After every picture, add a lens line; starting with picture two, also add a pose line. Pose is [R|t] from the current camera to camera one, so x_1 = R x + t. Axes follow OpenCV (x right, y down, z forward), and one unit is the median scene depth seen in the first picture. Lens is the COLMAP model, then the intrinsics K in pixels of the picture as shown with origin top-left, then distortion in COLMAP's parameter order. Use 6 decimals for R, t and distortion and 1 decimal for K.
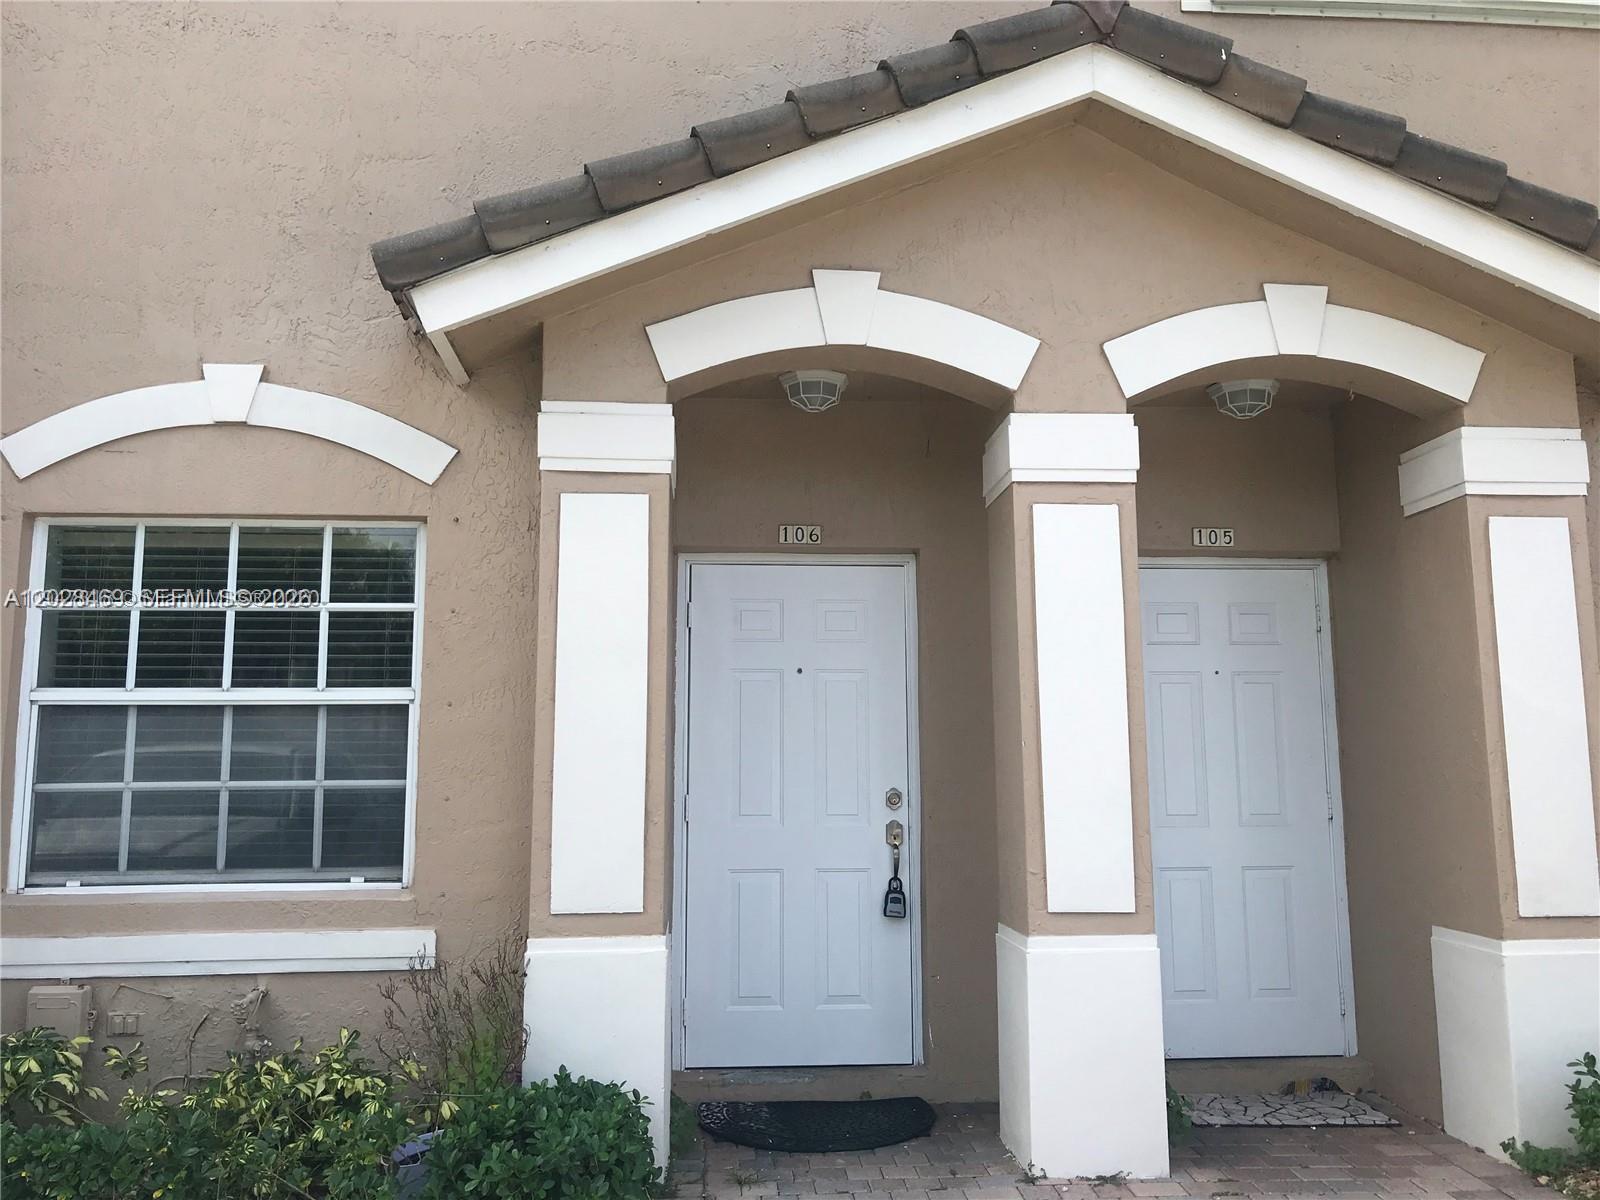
lens RADIAL K [[1333.9, 0, 794.6], [0, 1333.9, 598.5], [0, 0, 1]] dist [0.045887, -0.013189]
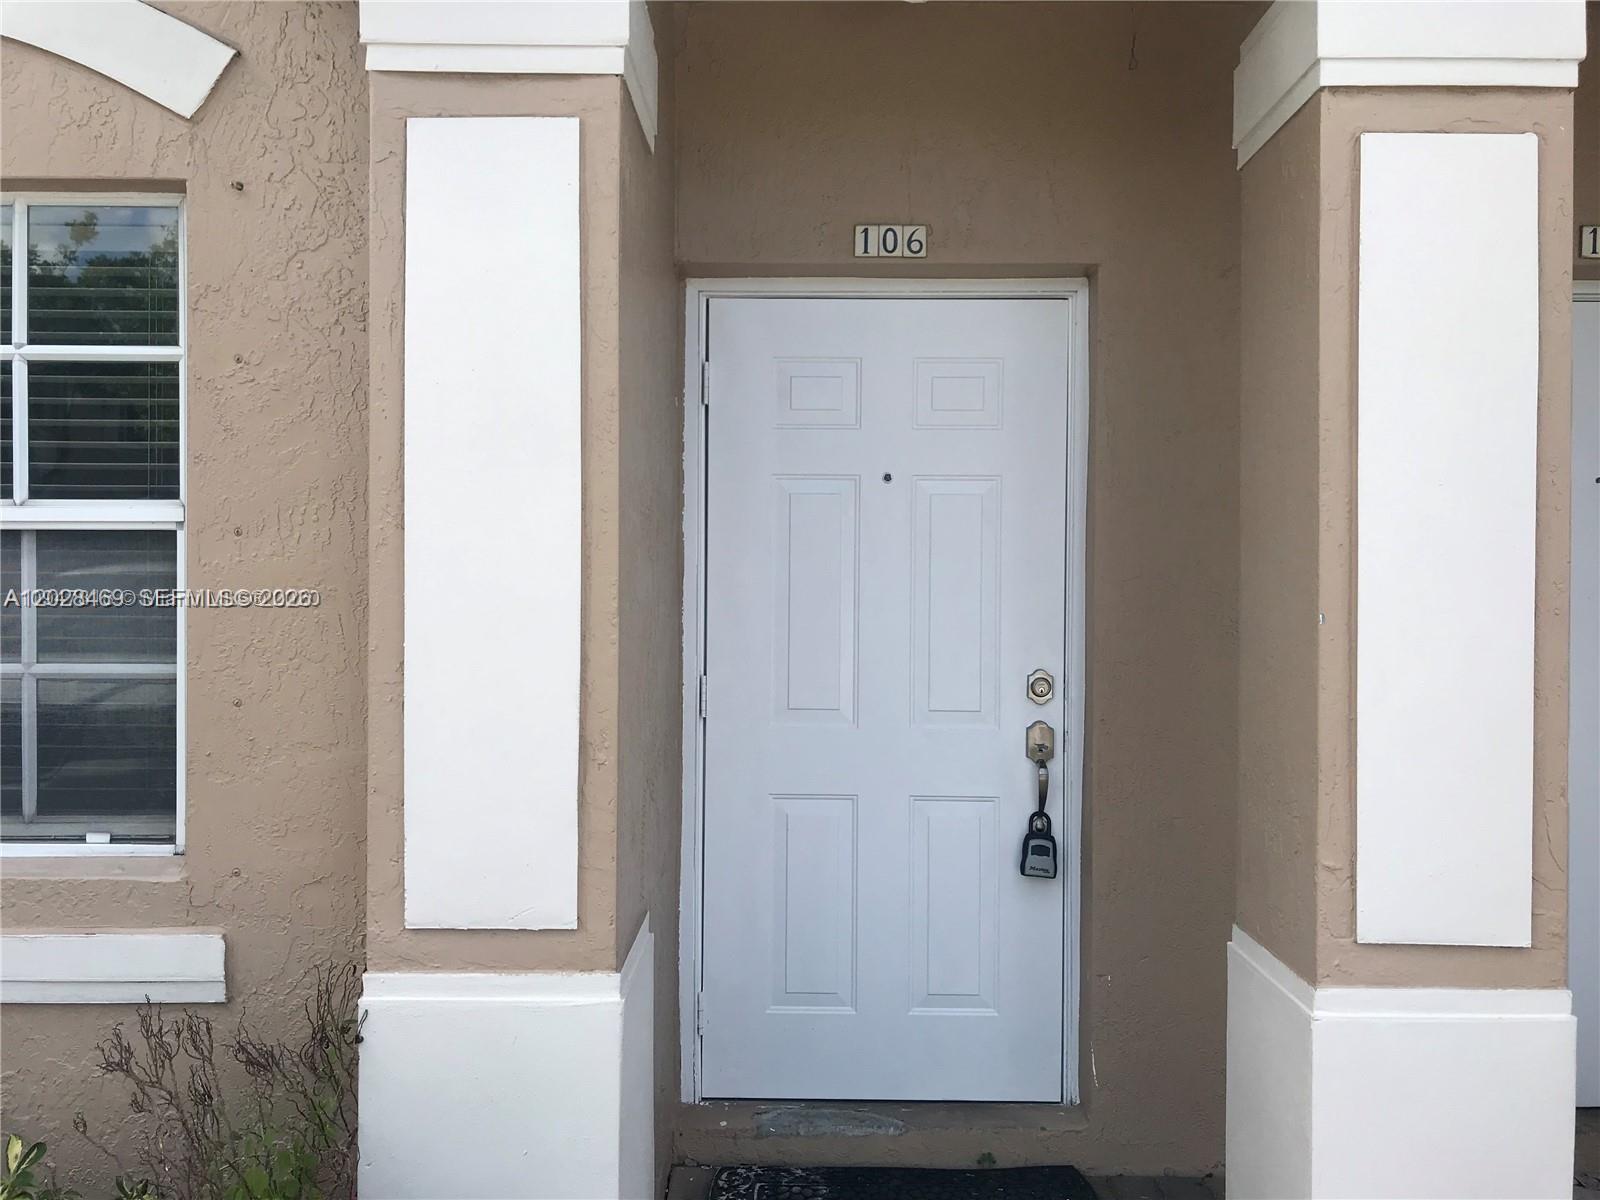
lens RADIAL K [[1333.9, 0, 797.6], [0, 1333.9, 598.8], [0, 0, 1]] dist [0.045887, -0.013189]
pose [[0.996976, 0.010824, -0.076954, 0.012007], [0.000081, 0.990107, 0.140316, 0.028349], [0.077712, -0.139898, 0.987112, 0.463858]]
